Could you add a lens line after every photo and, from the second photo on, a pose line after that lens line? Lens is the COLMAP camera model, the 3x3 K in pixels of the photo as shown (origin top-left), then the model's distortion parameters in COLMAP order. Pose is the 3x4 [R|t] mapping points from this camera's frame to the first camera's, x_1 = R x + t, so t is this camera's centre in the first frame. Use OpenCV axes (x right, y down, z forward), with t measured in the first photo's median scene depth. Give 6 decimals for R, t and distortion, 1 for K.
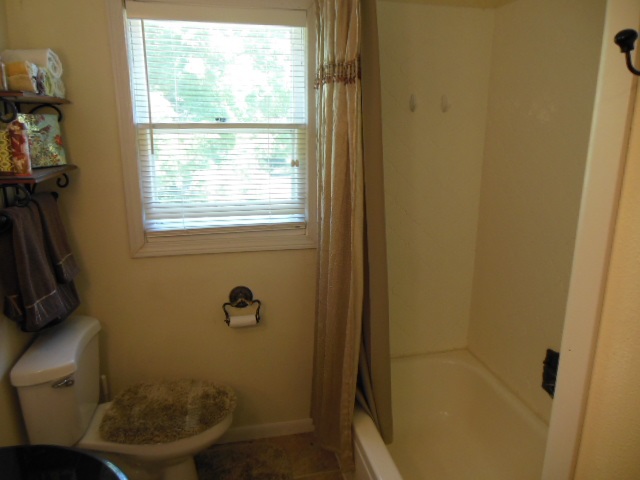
lens RADIAL K [[471.2, 0, 320.1], [0, 471.2, 242.2], [0, 0, 1]] dist [-0.042840, 0.030350]
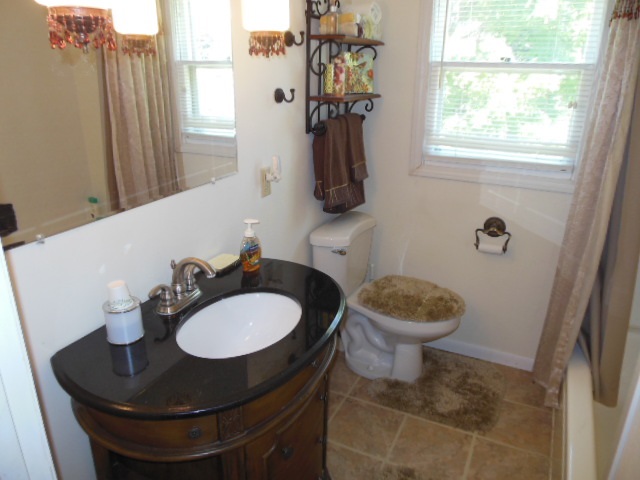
lens RADIAL K [[471.2, 0, 320.6], [0, 471.2, 238.4], [0, 0, 1]] dist [-0.042840, 0.030350]
pose [[0.780202, 0.219822, -0.585631, 0.187310], [-0.164650, 0.975372, 0.146762, 0.057657], [0.603470, -0.018080, 0.797181, -0.130645]]
